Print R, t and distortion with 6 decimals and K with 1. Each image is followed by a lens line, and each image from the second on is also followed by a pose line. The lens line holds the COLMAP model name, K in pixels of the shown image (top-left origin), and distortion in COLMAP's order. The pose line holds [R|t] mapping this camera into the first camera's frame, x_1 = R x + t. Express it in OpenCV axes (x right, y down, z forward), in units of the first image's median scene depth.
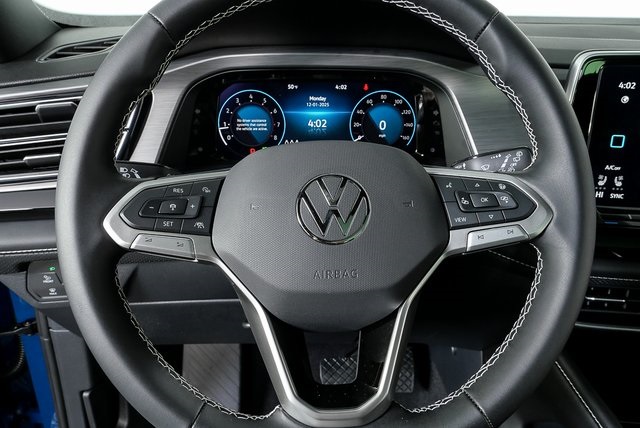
lens RADIAL K [[456.4, 0, 318.4], [0, 456.4, 213.7], [0, 0, 1]] dist [-0.019346, 0.014925]
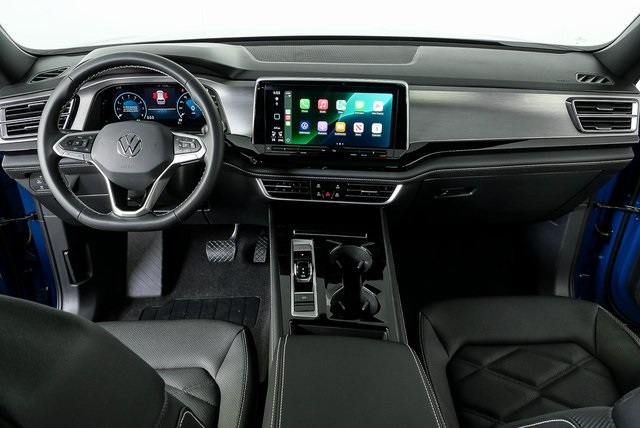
lens RADIAL K [[456.4, 0, 329.6], [0, 456.4, 210.2], [0, 0, 1]] dist [-0.019346, 0.014925]
pose [[0.999793, -0.015517, 0.013197, 0.883713], [0.014371, 0.996455, 0.082885, 0.135209], [-0.014437, -0.082678, 0.996472, -1.385597]]
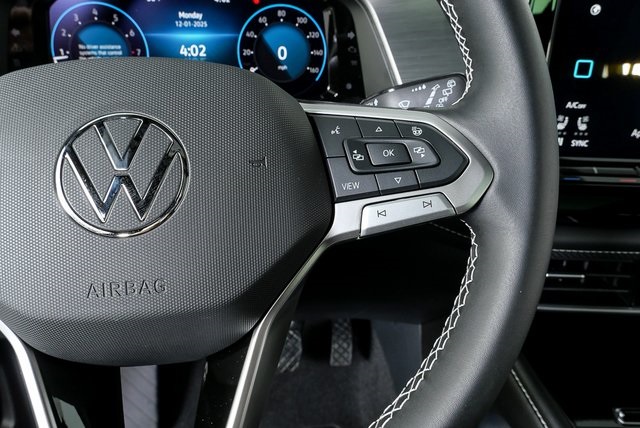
lens RADIAL K [[456.4, 0, 315.5], [0, 456.4, 208.3], [0, 0, 1]] dist [-0.019346, 0.014925]
pose [[0.996397, -0.028829, 0.079766, 0.152389], [0.021228, 0.995294, 0.094549, -0.011614], [-0.082116, -0.092515, 0.992319, 0.272149]]
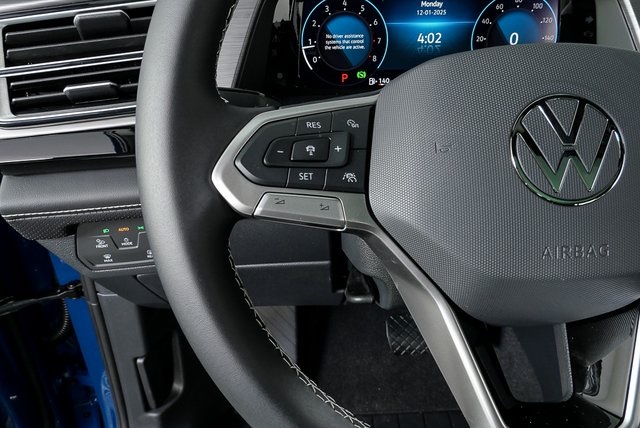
lens RADIAL K [[456.4, 0, 318.7], [0, 456.4, 209.6], [0, 0, 1]] dist [-0.019346, 0.014925]
pose [[0.999440, -0.012848, -0.030899, -0.199426], [0.016405, 0.992905, 0.117773, -0.004951], [0.029167, -0.118214, 0.992560, 0.234123]]
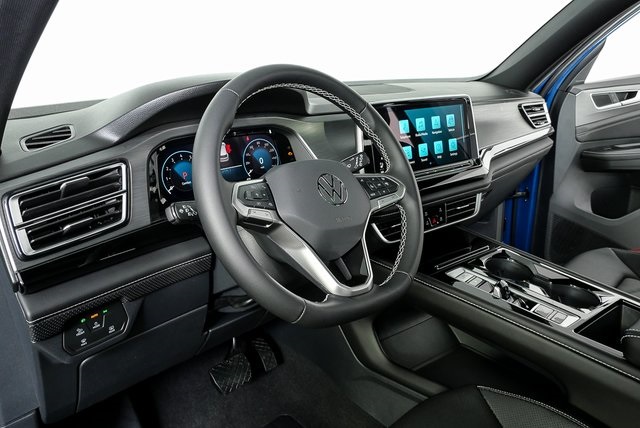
lens RADIAL K [[456.4, 0, 325.4], [0, 456.4, 215.0], [0, 0, 1]] dist [-0.019346, 0.014925]
pose [[0.735281, -0.239535, 0.634022, -0.868630], [0.314451, 0.949255, -0.006041, 0.072049], [-0.600402, 0.203810, 0.773291, -0.356065]]
